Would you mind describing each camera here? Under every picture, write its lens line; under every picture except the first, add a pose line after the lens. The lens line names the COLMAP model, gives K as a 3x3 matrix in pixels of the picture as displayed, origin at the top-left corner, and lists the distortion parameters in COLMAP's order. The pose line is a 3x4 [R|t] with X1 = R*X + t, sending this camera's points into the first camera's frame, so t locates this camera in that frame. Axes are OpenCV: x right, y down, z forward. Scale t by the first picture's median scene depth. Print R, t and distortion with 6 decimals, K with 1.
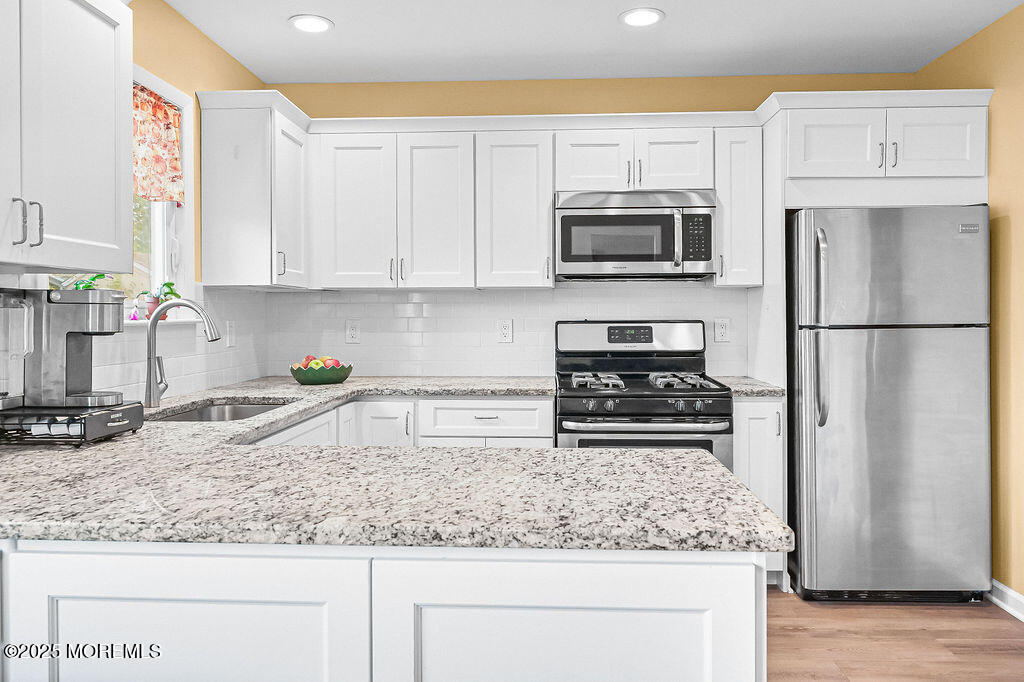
lens RADIAL K [[747.7, 0, 512.2], [0, 747.7, 318.2], [0, 0, 1]] dist [0.003429, -0.000484]
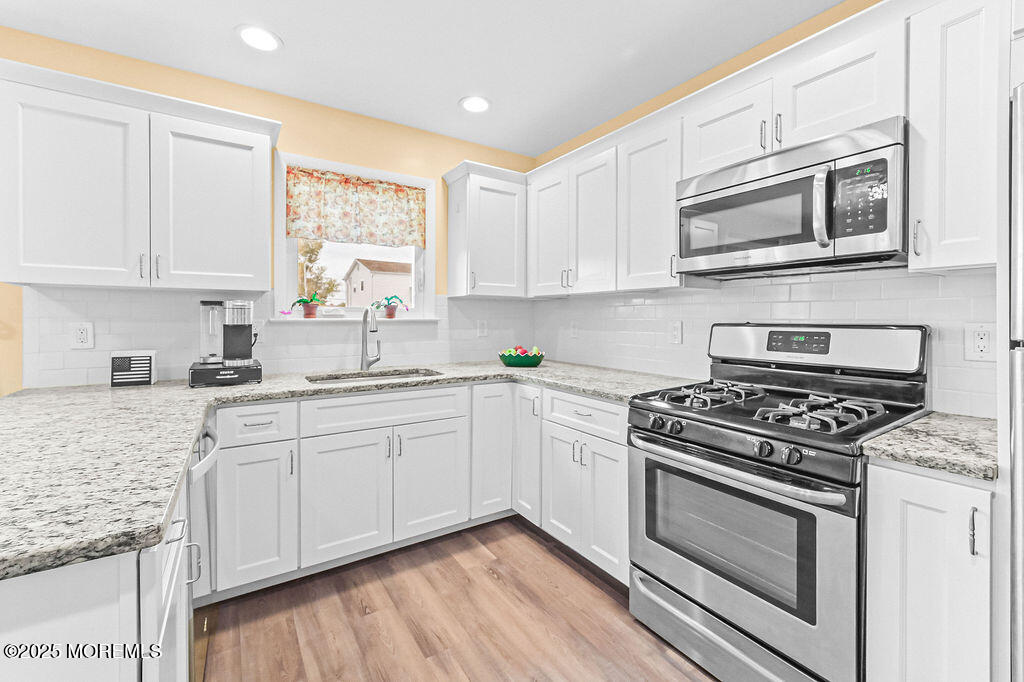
lens RADIAL K [[430.0, 0, 512.6], [0, 430.0, 320.8], [0, 0, 1]] dist [-0.001226, -0.000341]
pose [[0.587104, 0.010406, -0.809445, 0.375890], [-0.008104, 0.999943, 0.006976, -0.001251], [0.809471, 0.002464, 0.587154, 0.534778]]
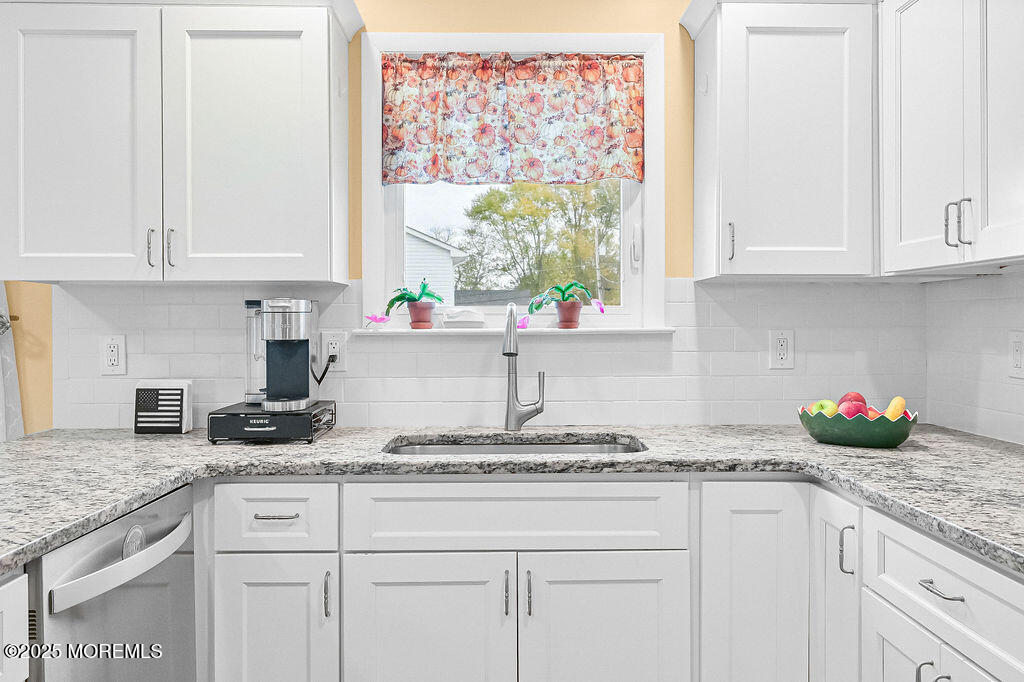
lens RADIAL K [[832.7, 0, 515.6], [0, 832.7, 319.9], [0, 0, 1]] dist [0.002909, -0.002255]
pose [[0.070943, -0.002298, -0.997478, 0.355526], [-0.002464, 0.999994, -0.002479, -0.003905], [0.997477, 0.002634, 0.070937, 0.713179]]
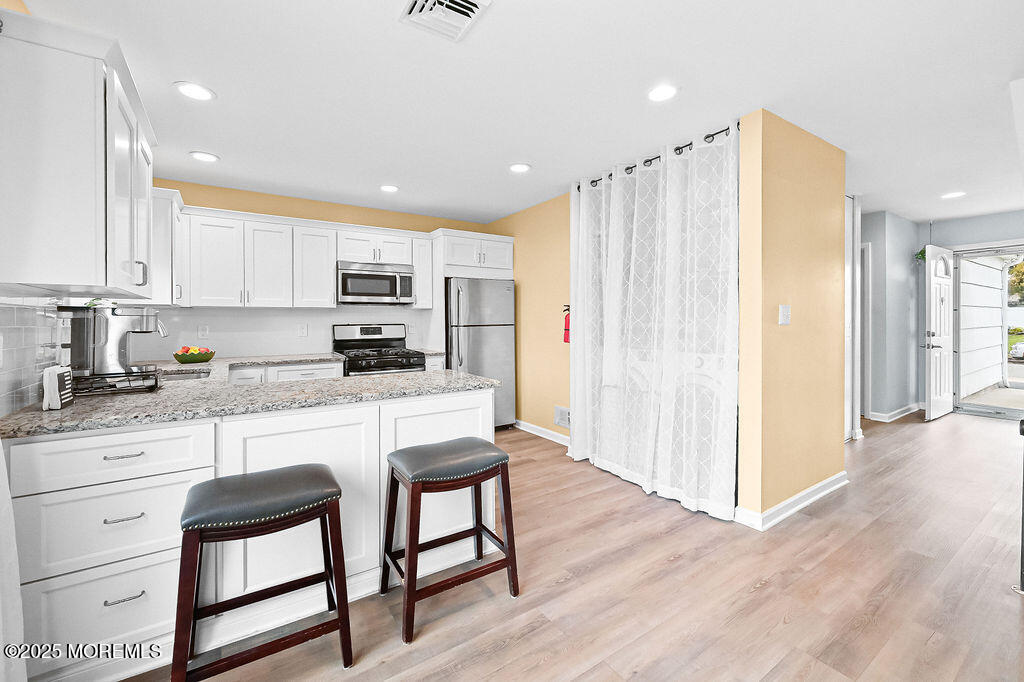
lens RADIAL K [[430.0, 0, 512.6], [0, 430.0, 320.8], [0, 0, 1]] dist [-0.001226, -0.000341]
pose [[0.804886, -0.002756, 0.593423, -0.257071], [0.007076, 0.999963, -0.004954, 0.002615], [-0.593388, 0.008186, 0.804875, -0.218234]]
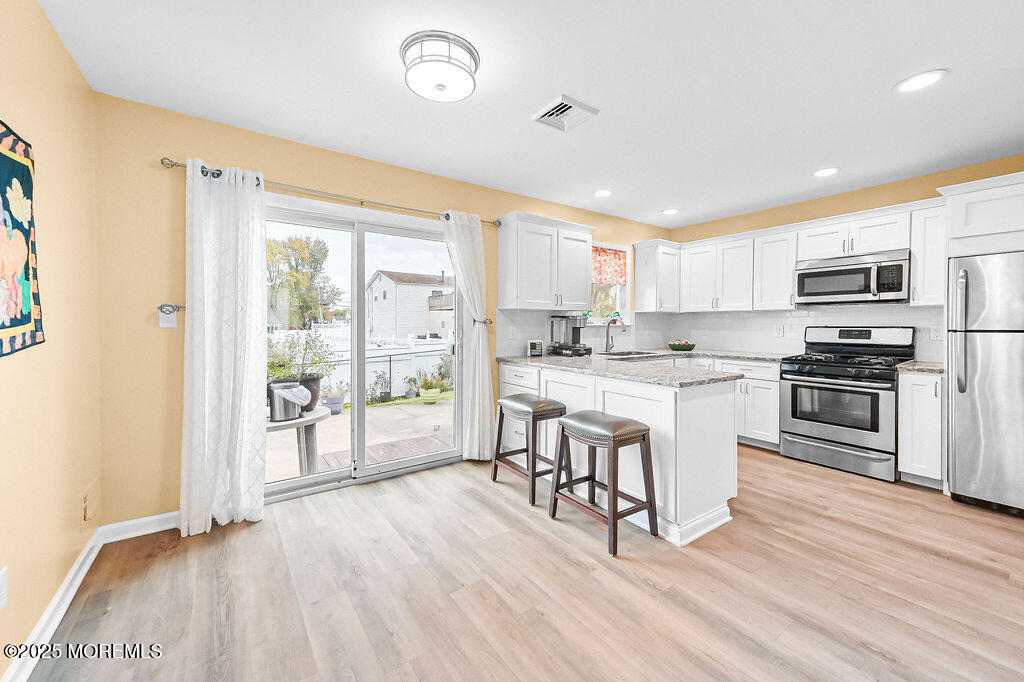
lens RADIAL K [[398.3, 0, 511.5], [0, 398.3, 330.4], [0, 0, 1]] dist [0.021666, 0.000547]
pose [[0.618446, 0.018437, -0.785611, 0.445819], [-0.007138, 0.999815, 0.017845, 0.001098], [0.785795, -0.005428, 0.618464, -0.271012]]
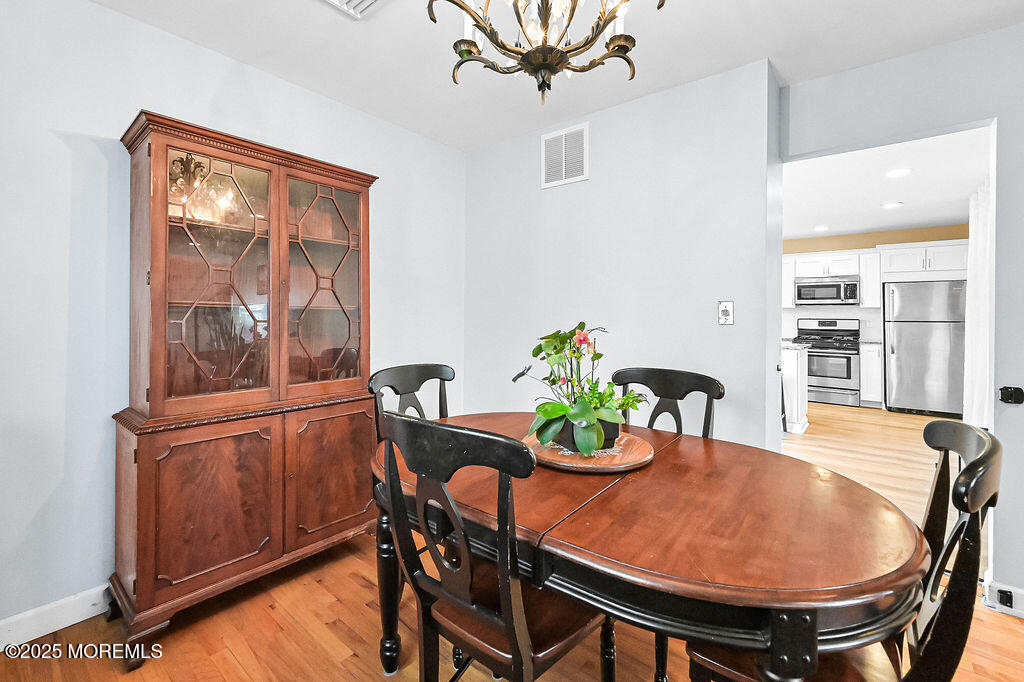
lens RADIAL K [[431.9, 0, 515.7], [0, 431.9, 313.3], [0, 0, 1]] dist [0.000037, 0.000011]
pose [[0.809277, 0.006124, -0.587396, 0.177233], [-0.016756, 0.999779, -0.012662, 0.025033], [0.587189, 0.020089, 0.809201, -1.202067]]
